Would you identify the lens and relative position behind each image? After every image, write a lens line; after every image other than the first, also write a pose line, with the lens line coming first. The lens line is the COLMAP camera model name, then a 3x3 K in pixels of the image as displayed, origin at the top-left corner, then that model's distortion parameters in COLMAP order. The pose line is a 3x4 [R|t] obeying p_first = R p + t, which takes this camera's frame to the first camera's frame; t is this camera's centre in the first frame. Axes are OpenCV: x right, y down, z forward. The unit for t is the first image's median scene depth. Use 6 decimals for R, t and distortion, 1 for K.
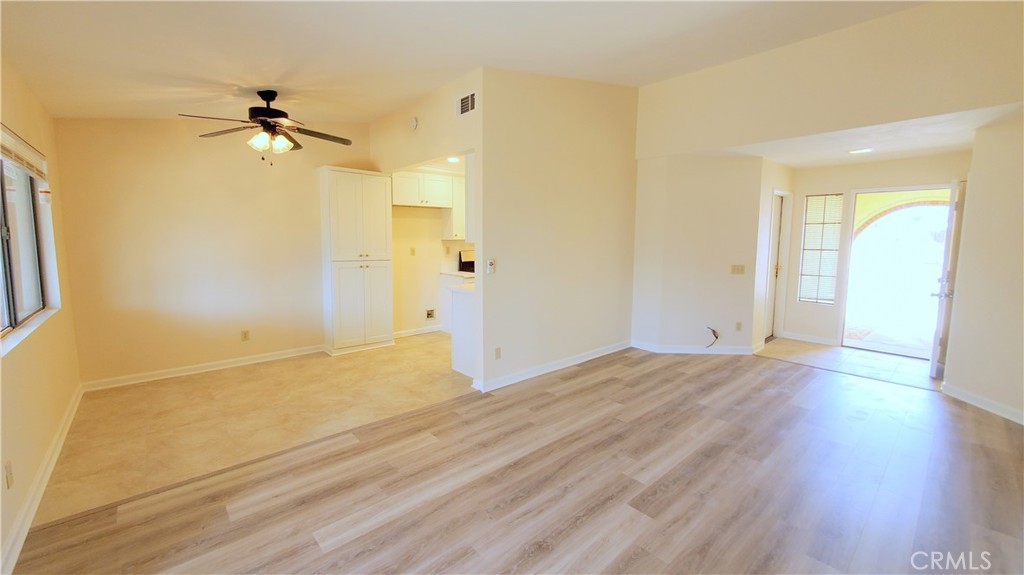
lens RADIAL K [[408.1, 0, 514.1], [0, 408.1, 279.0], [0, 0, 1]] dist [0.000914, -0.002840]
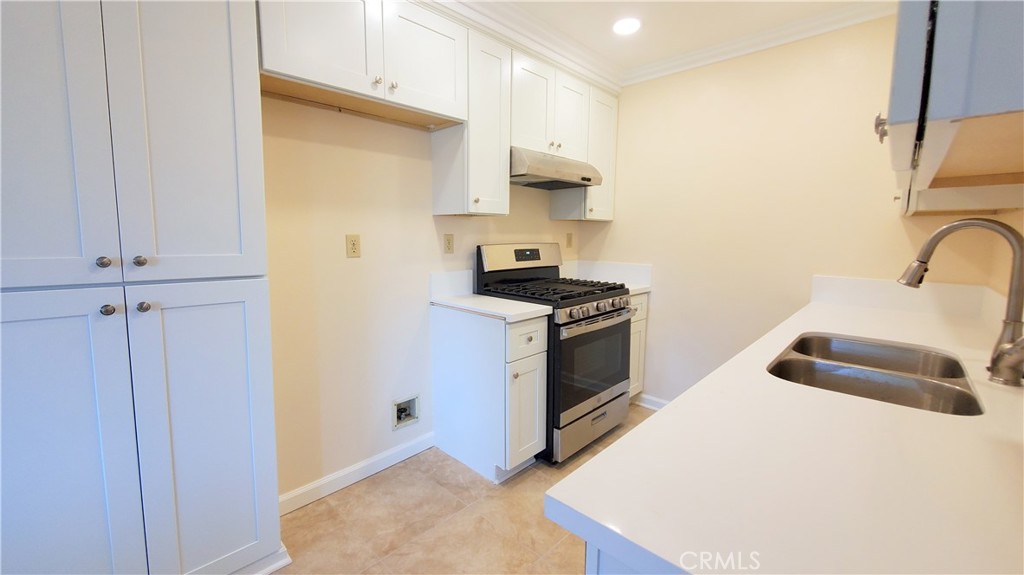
lens RADIAL K [[408.1, 0, 514.1], [0, 408.1, 279.0], [0, 0, 1]] dist [0.000914, -0.002840]
pose [[0.996907, -0.010347, 0.077902, -0.234440], [0.009639, 0.999909, 0.009466, -0.069408], [-0.077993, -0.008685, 0.996916, 1.085355]]
